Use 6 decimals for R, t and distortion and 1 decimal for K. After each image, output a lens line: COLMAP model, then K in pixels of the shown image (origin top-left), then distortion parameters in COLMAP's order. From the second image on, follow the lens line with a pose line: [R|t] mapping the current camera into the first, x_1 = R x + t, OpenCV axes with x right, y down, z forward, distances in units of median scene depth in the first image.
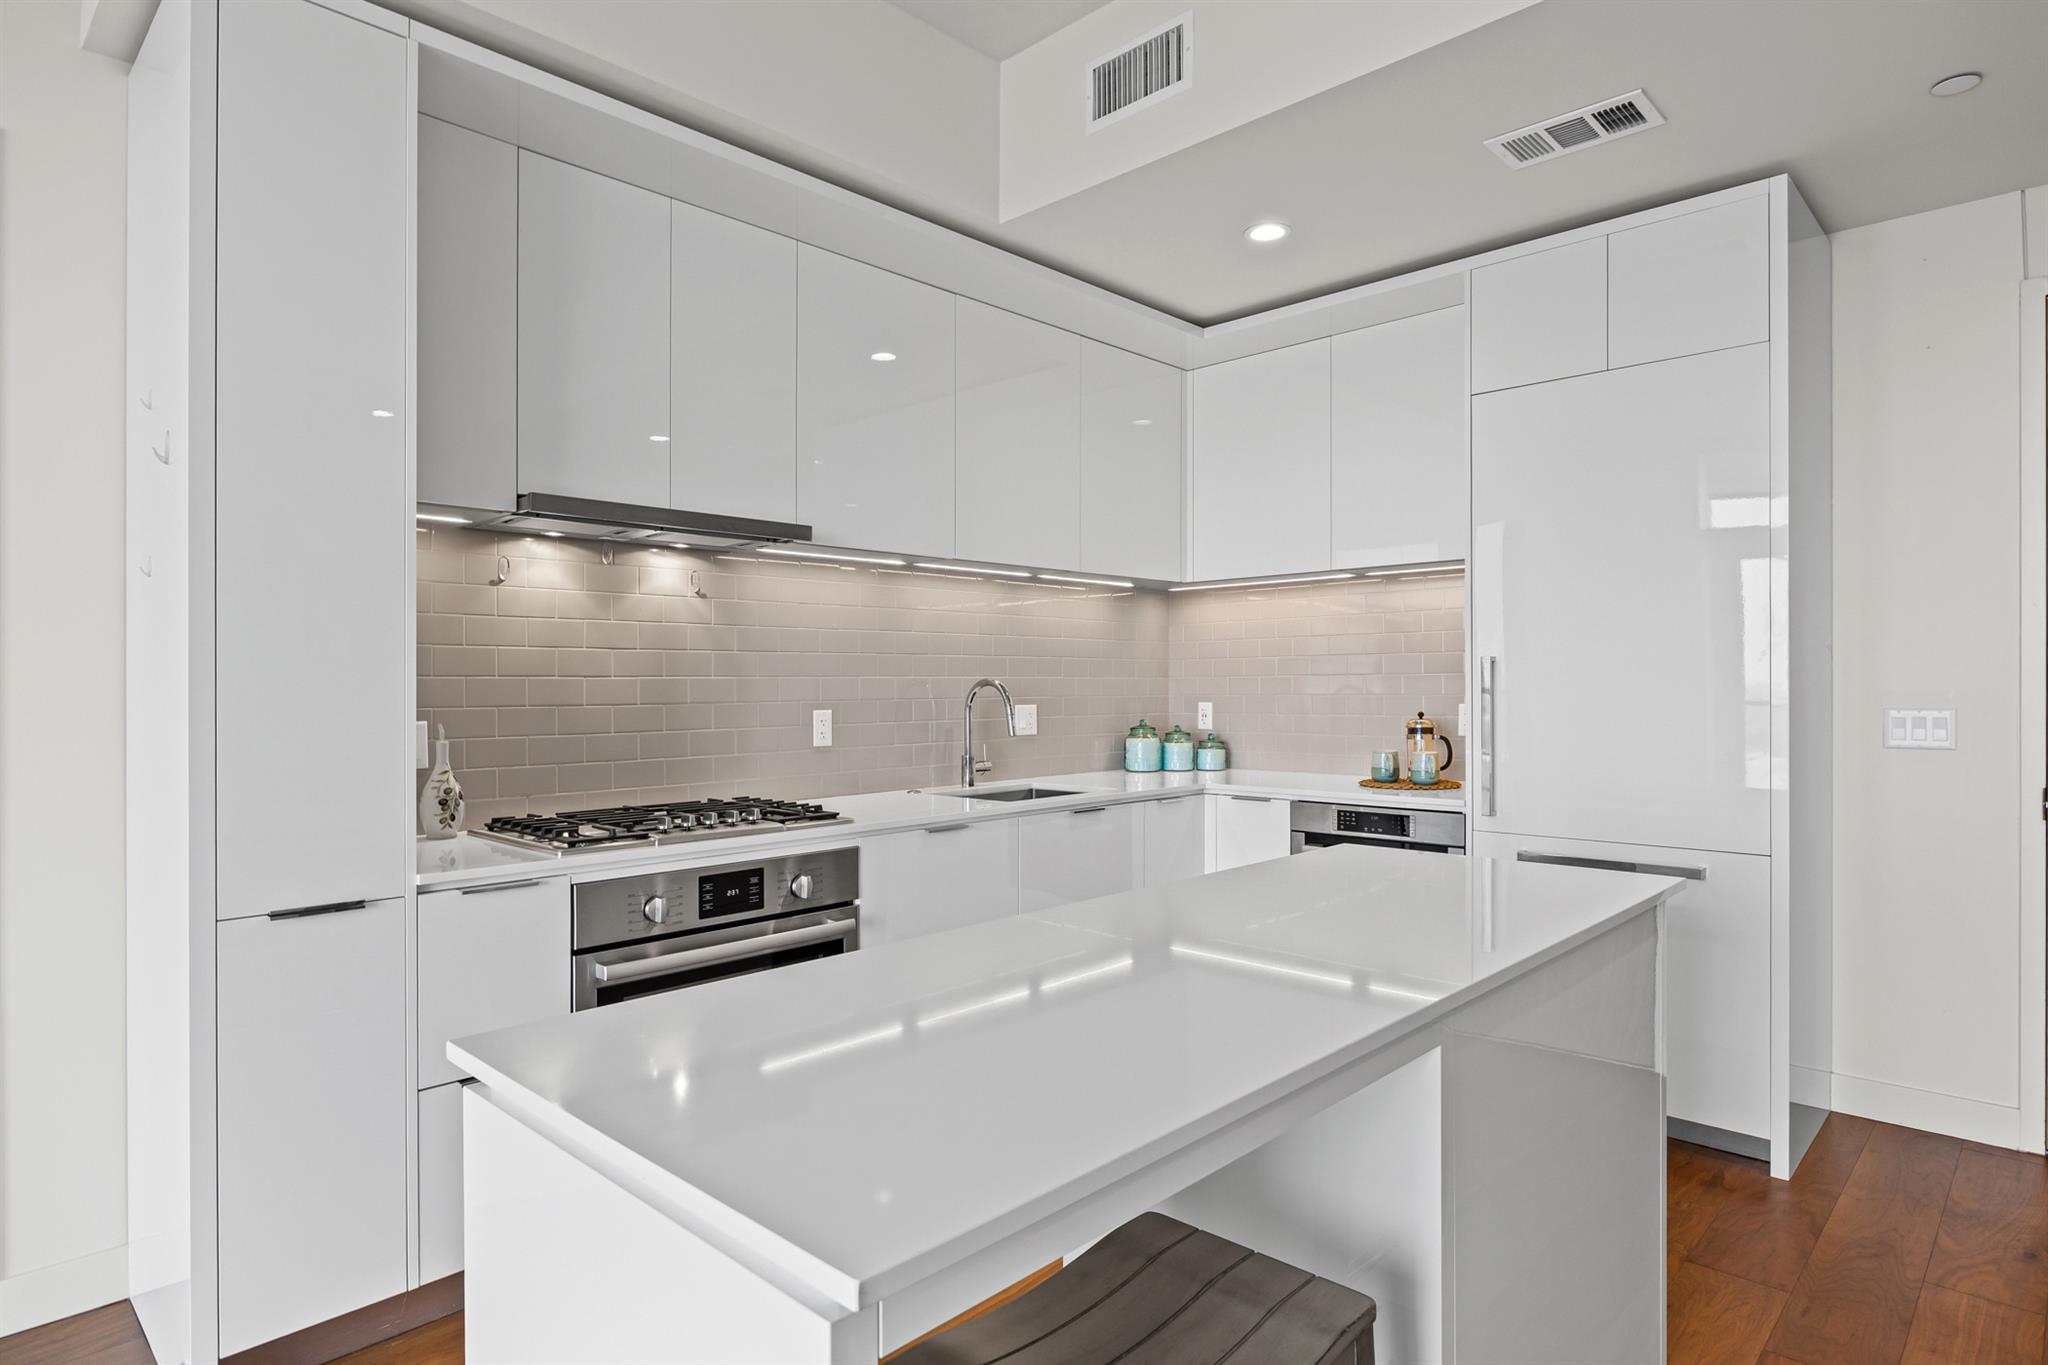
lens RADIAL K [[1125.9, 0, 1007.6], [0, 1125.9, 690.1], [0, 0, 1]] dist [-0.006993, 0.001222]
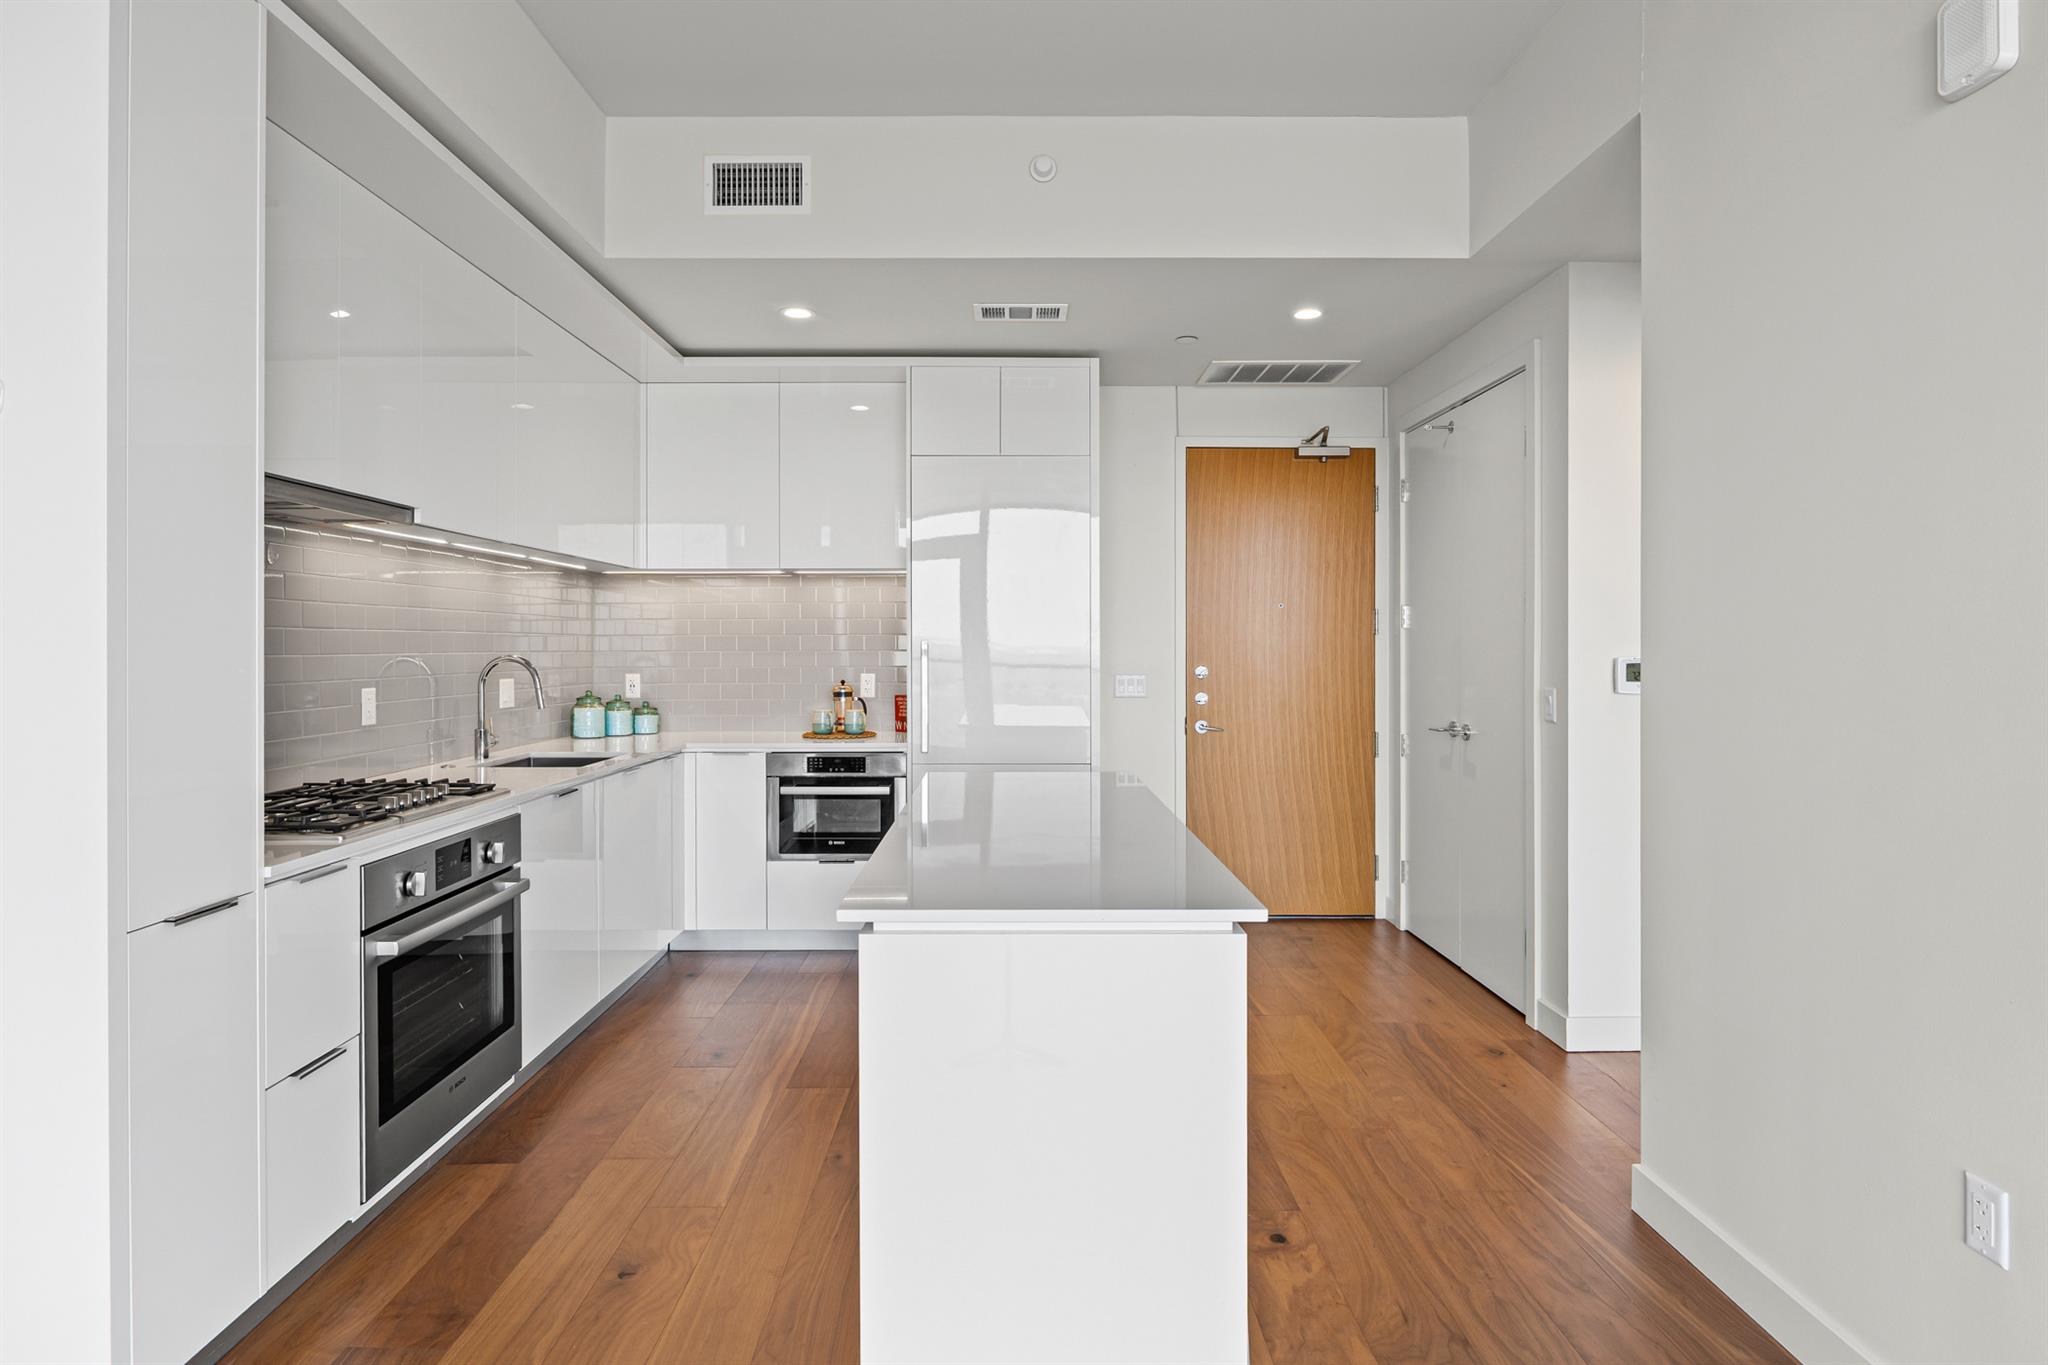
lens RADIAL K [[1113.4, 0, 1019.8], [0, 1113.4, 647.4], [0, 0, 1]] dist [-0.004353, -0.001554]
pose [[0.716210, 0.004714, 0.697868, -0.496352], [-0.000687, 0.999981, -0.006049, -0.014201], [-0.697884, 0.003853, 0.716200, -0.099748]]
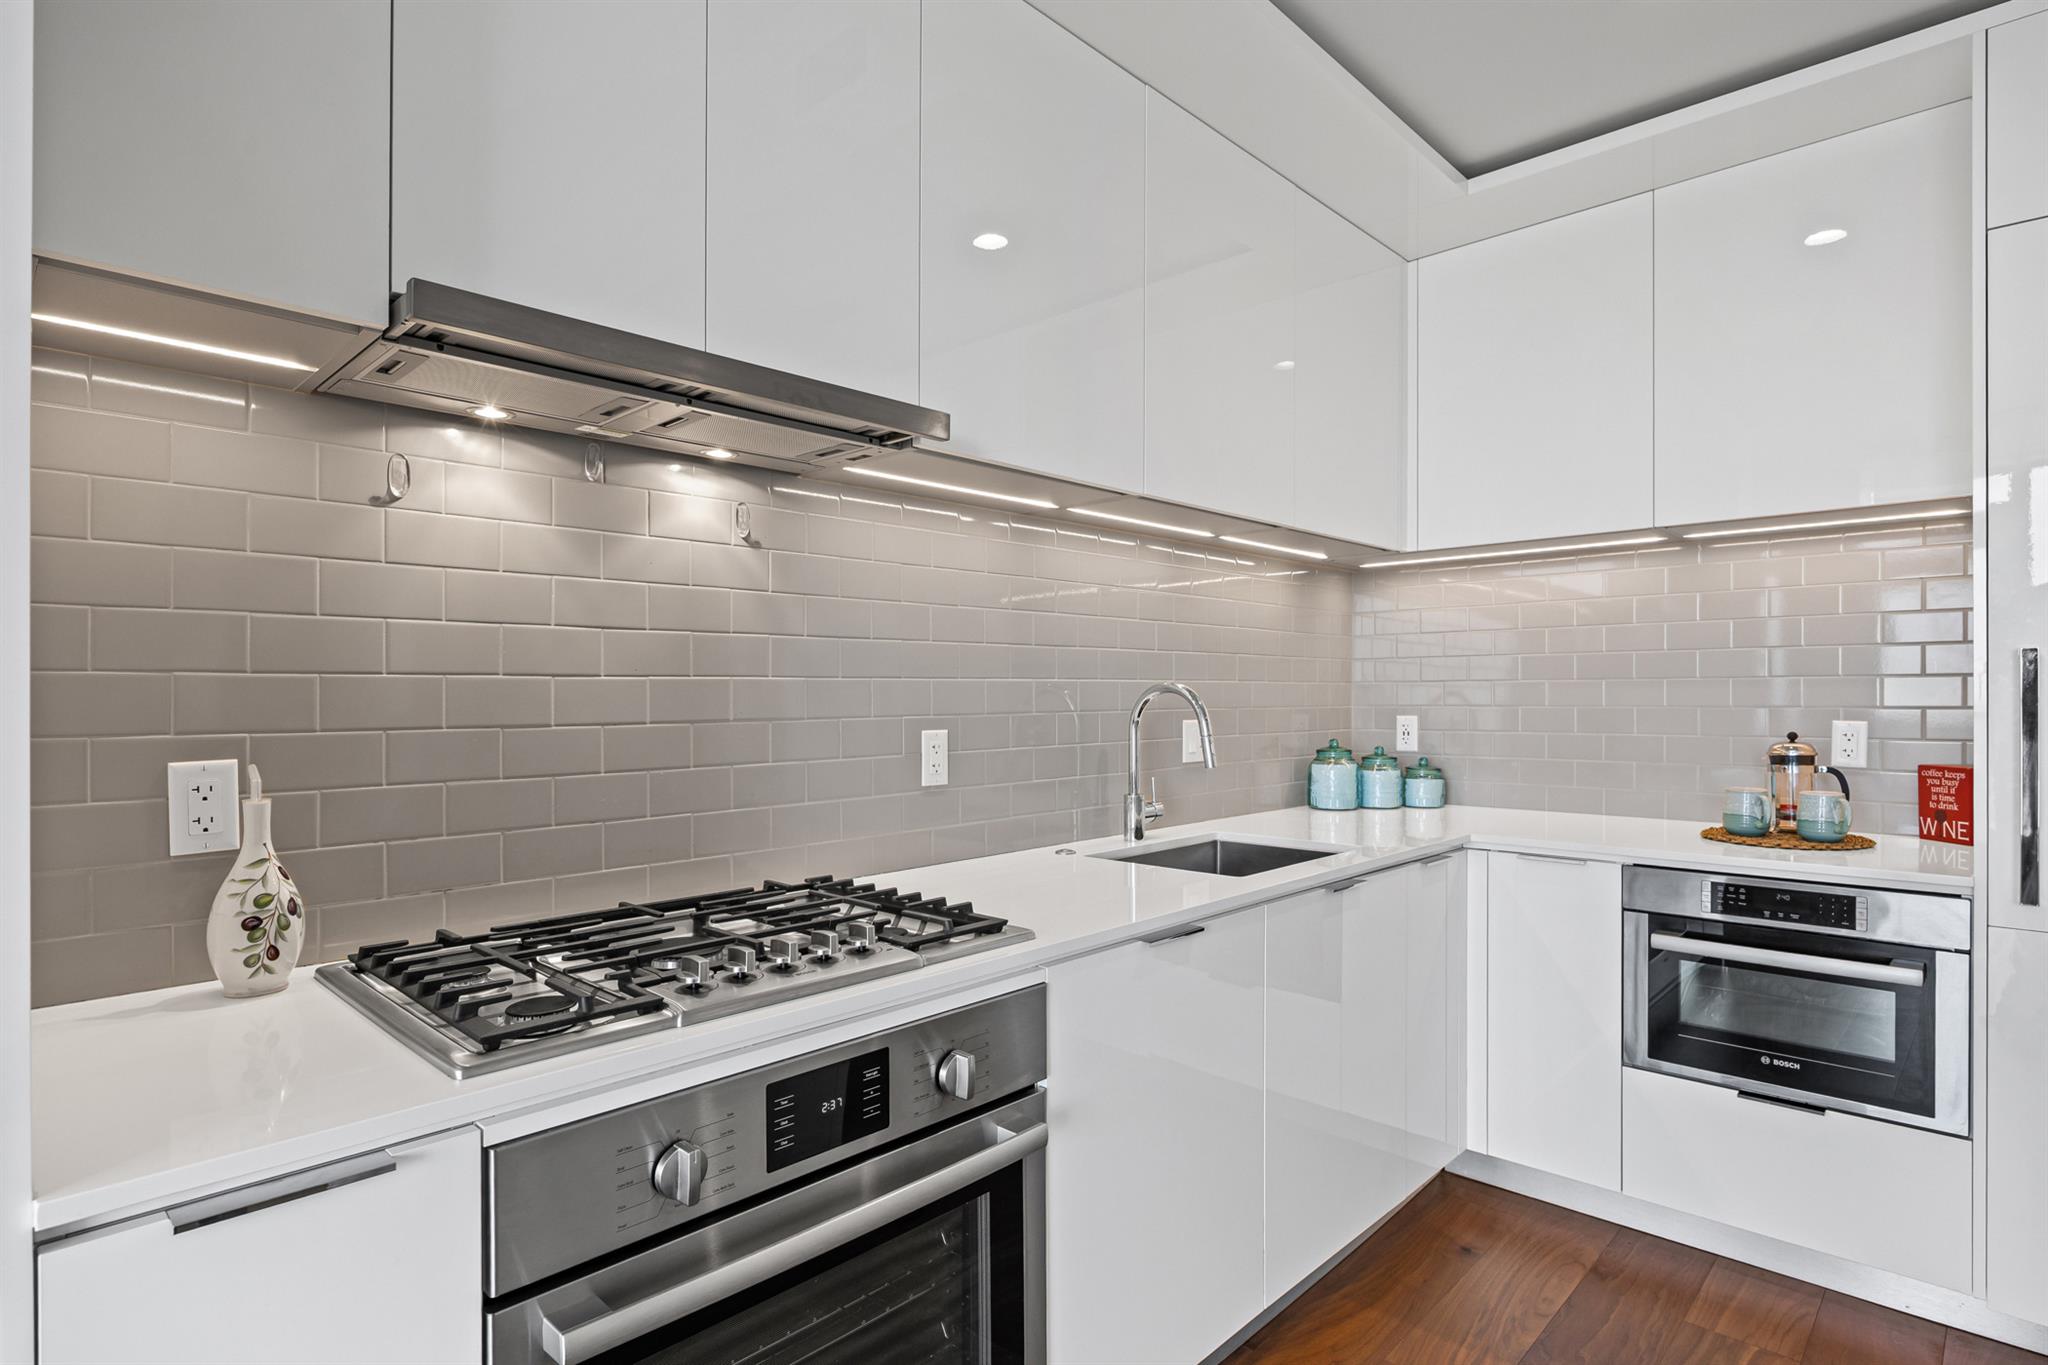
lens RADIAL K [[1064.4, 0, 1012.8], [0, 1064.4, 704.2], [0, 0, 1]] dist [-0.001914, -0.003570]
pose [[0.999995, 0.002003, 0.002438, -0.138674], [-0.002018, 0.999978, 0.006289, -0.001225], [-0.002425, -0.006294, 0.999977, 0.442774]]
